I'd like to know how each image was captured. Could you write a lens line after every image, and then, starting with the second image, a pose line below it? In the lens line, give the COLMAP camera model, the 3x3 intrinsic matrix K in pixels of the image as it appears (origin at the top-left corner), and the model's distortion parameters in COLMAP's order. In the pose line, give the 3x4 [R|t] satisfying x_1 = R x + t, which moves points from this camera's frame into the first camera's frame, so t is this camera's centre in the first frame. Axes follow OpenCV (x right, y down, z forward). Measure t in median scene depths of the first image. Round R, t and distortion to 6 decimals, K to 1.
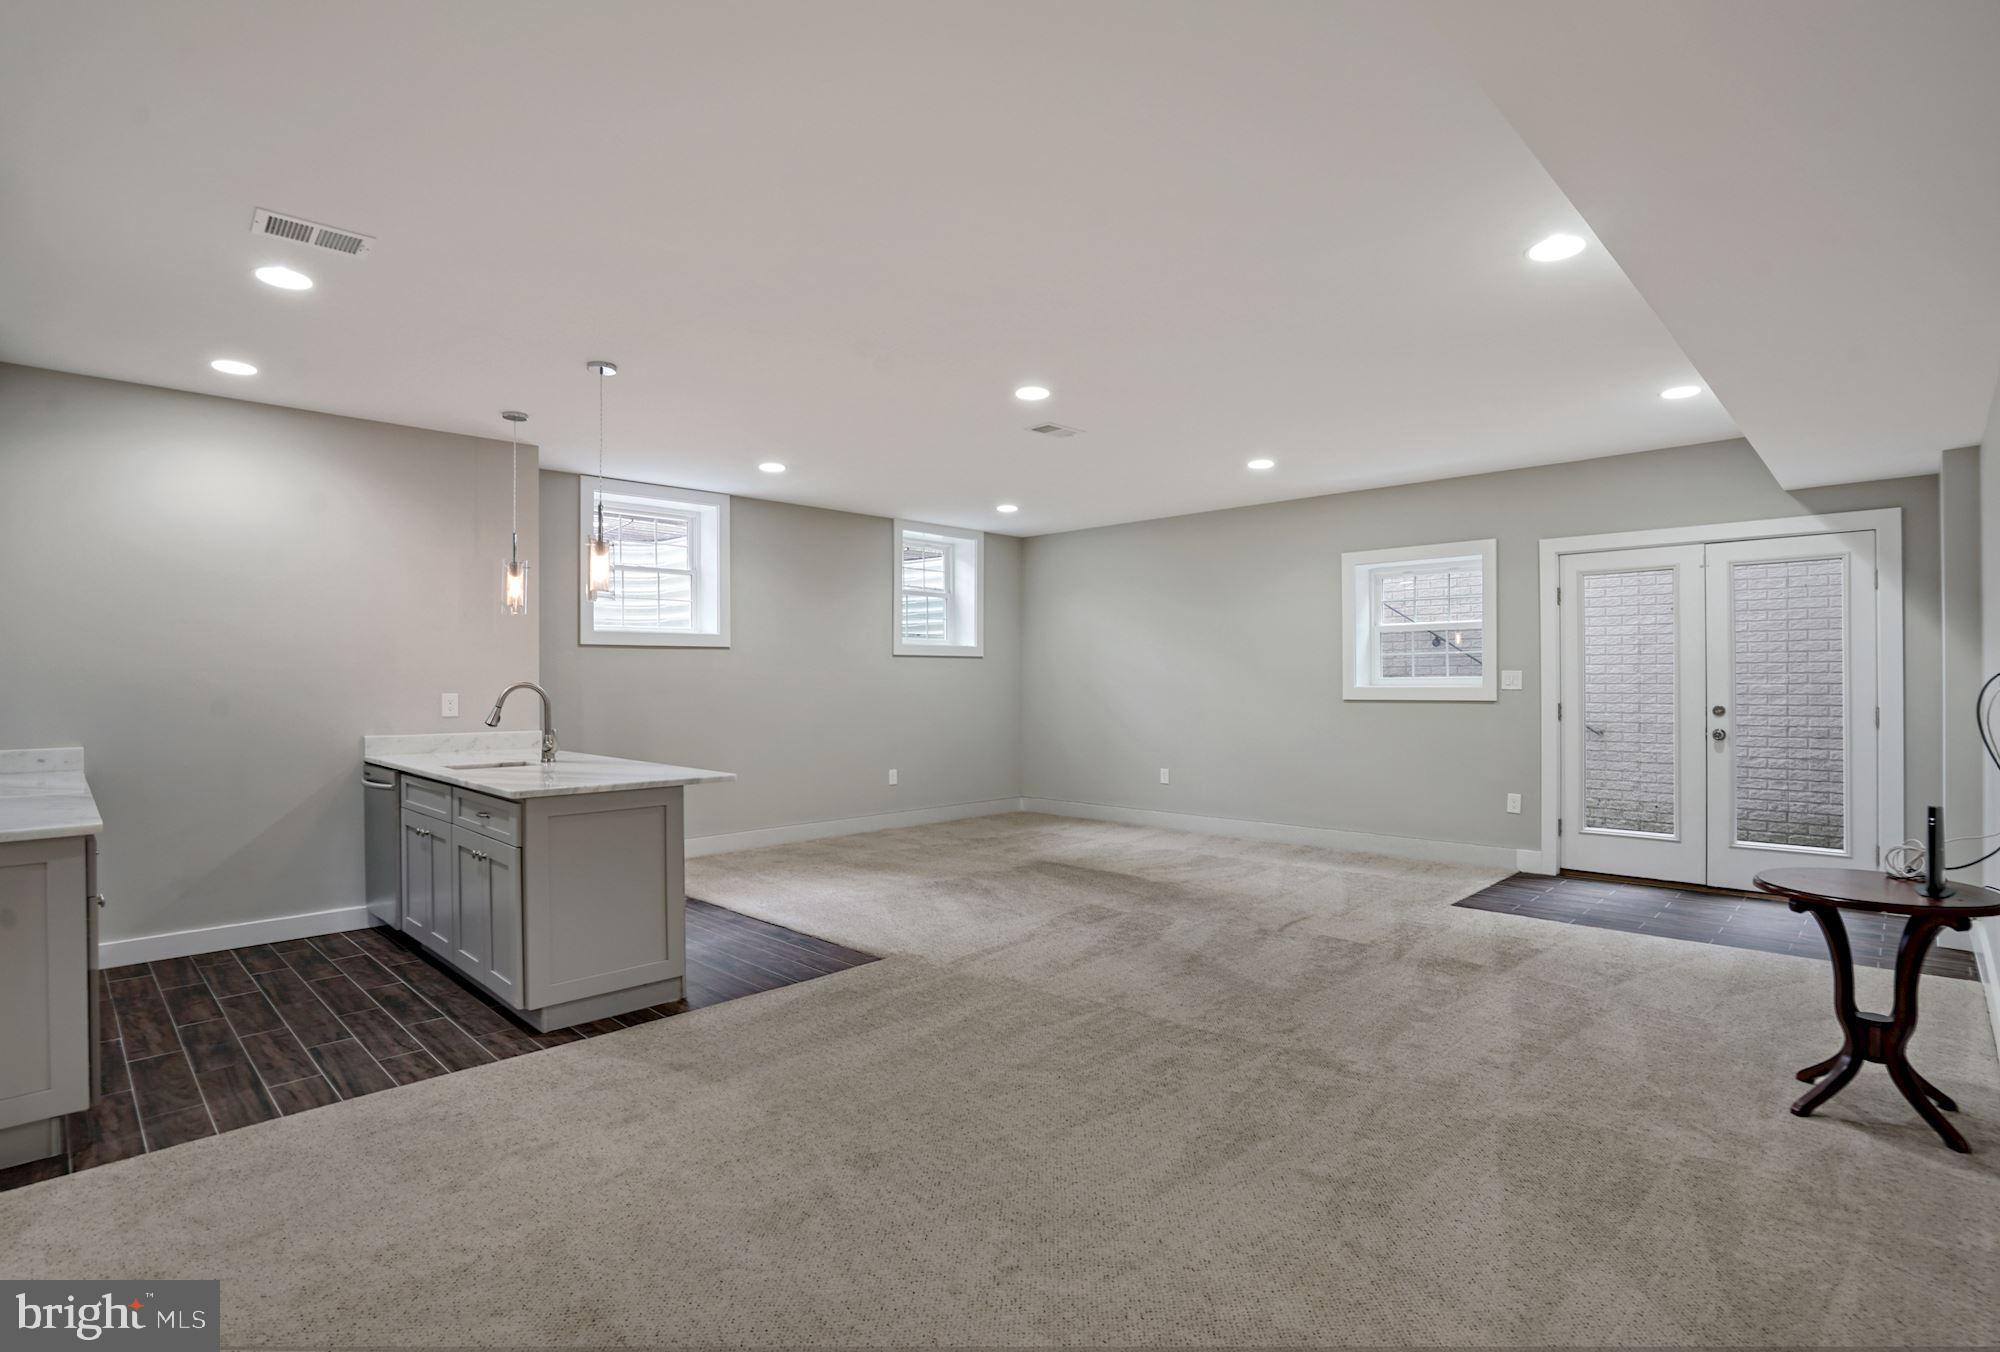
lens RADIAL K [[966.9, 0, 1000.0], [0, 966.9, 676.0], [0, 0, 1]] dist [0.000174, 0.000084]
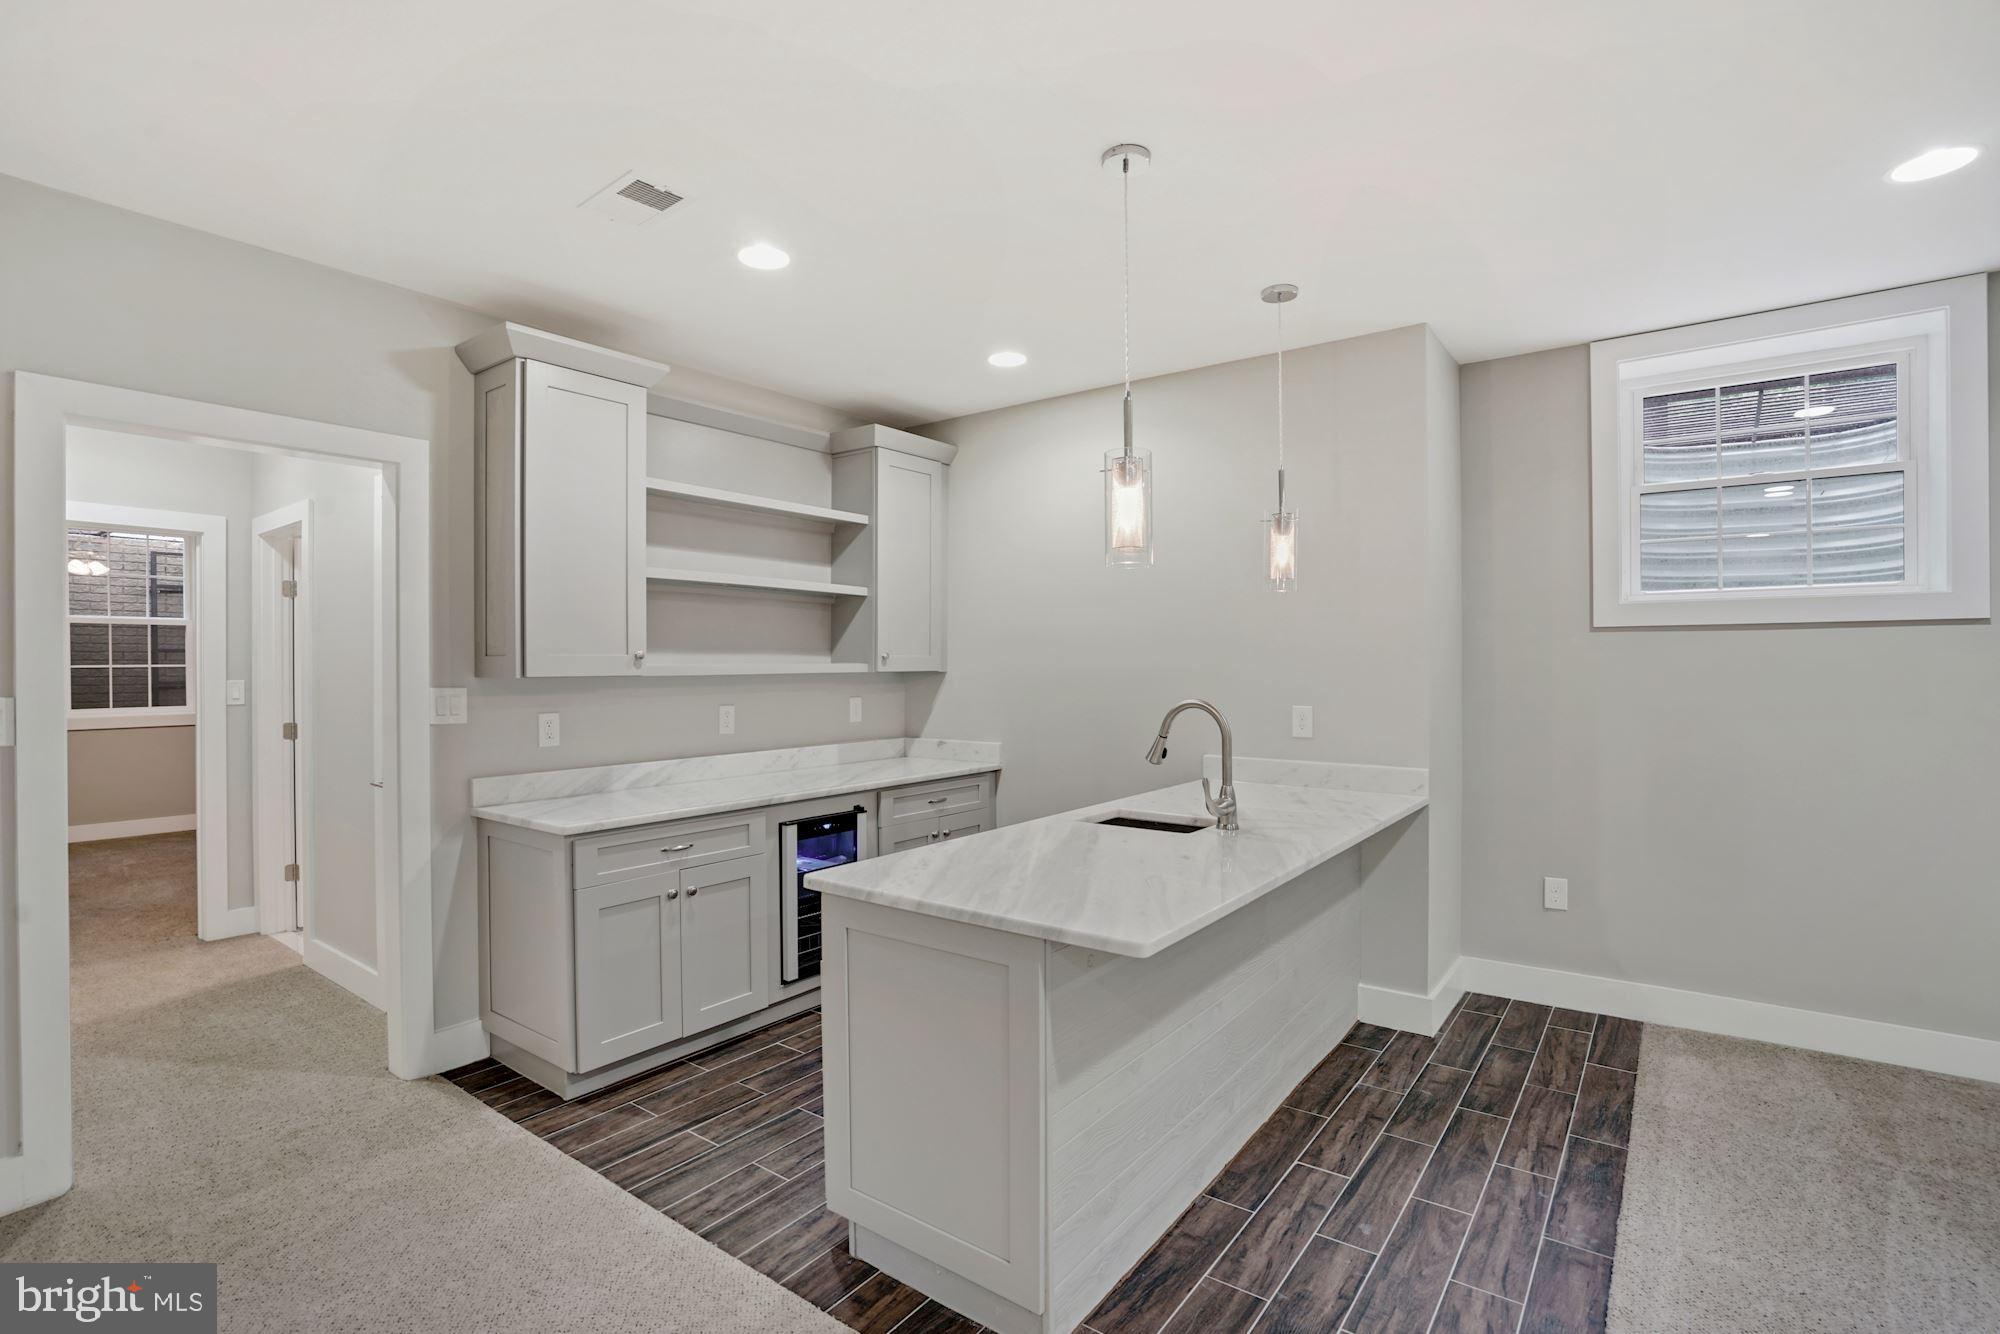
lens RADIAL K [[934.5, 0, 1001.6], [0, 934.5, 676.3], [0, 0, 1]] dist [-0.040165, 0.012777]
pose [[0.129864, 0.012042, -0.991459, 0.157052], [0.005360, 0.999903, 0.012847, -0.025377], [0.991517, -0.006983, 0.129787, 1.107776]]
